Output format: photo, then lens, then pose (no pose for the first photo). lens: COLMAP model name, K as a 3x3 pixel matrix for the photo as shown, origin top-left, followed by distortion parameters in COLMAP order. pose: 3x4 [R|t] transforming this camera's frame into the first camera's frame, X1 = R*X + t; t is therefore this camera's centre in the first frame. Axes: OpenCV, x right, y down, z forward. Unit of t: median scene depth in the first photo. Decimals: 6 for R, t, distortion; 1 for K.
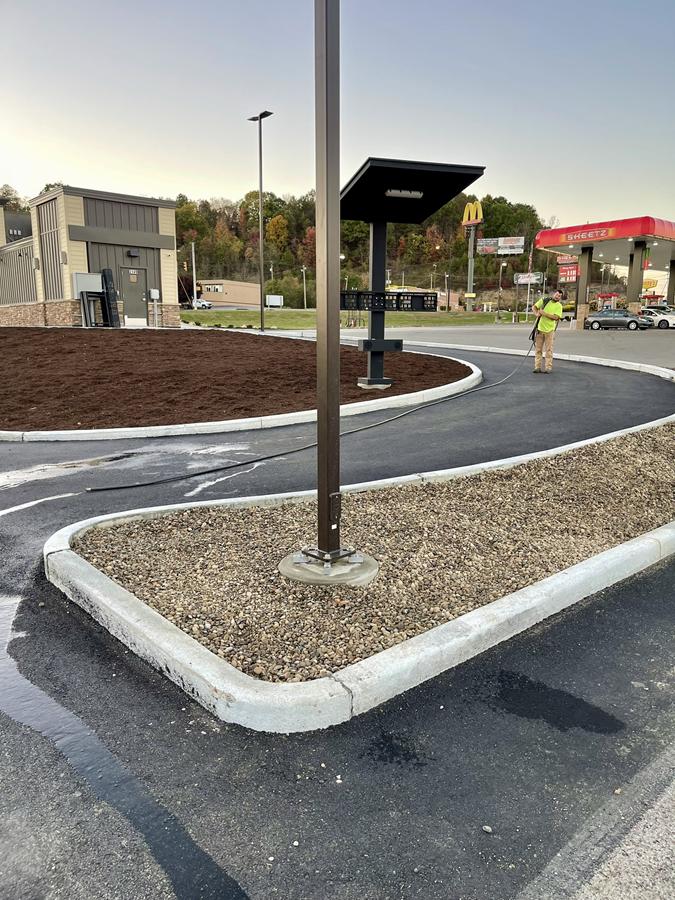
lens RADIAL K [[677.2, 0, 337.6], [0, 677.2, 459.4], [0, 0, 1]] dist [0.045619, -0.009922]
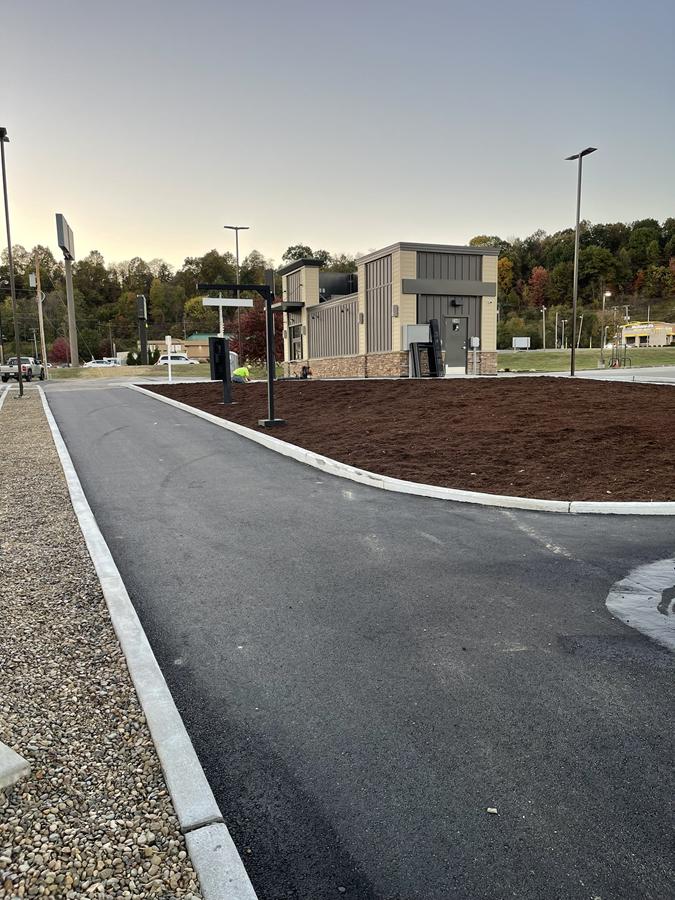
lens RADIAL K [[677.2, 0, 345.1], [0, 677.2, 456.0], [0, 0, 1]] dist [0.045619, -0.009922]
pose [[0.959542, 0.011049, -0.281349, -0.170609], [-0.029585, 0.997655, -0.061719, -0.013019], [0.280007, 0.067546, 0.957619, 0.022144]]
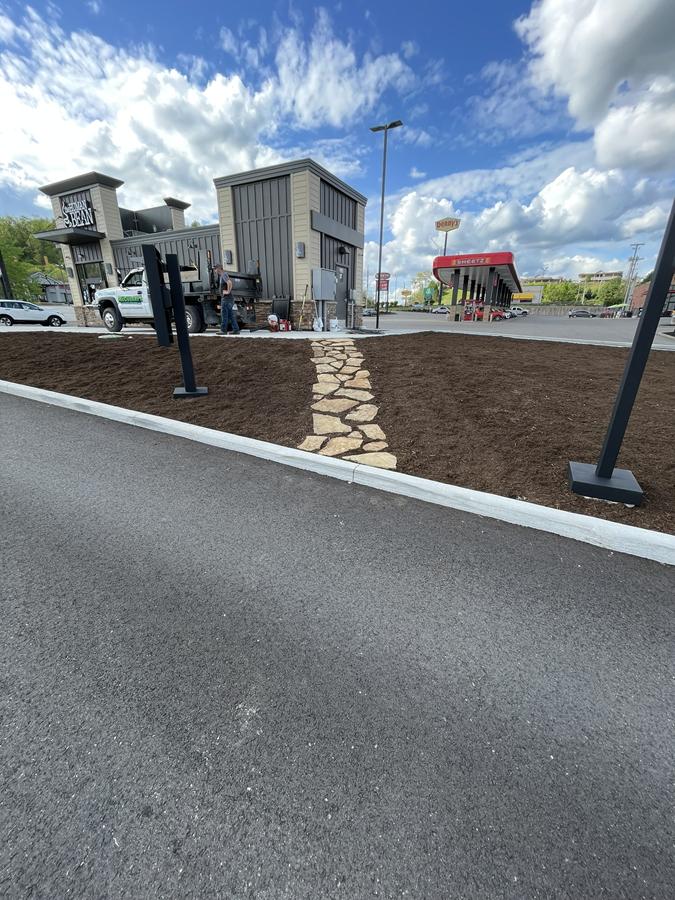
lens RADIAL K [[362.9, 0, 336.1], [0, 362.9, 441.5], [0, 0, 1]] dist [-0.003232, 0.000039]
pose [[0.914482, -0.137607, 0.380508, -0.524878], [0.080618, 0.983505, 0.161924, -0.117229], [-0.396513, -0.117401, 0.910491, 0.492902]]
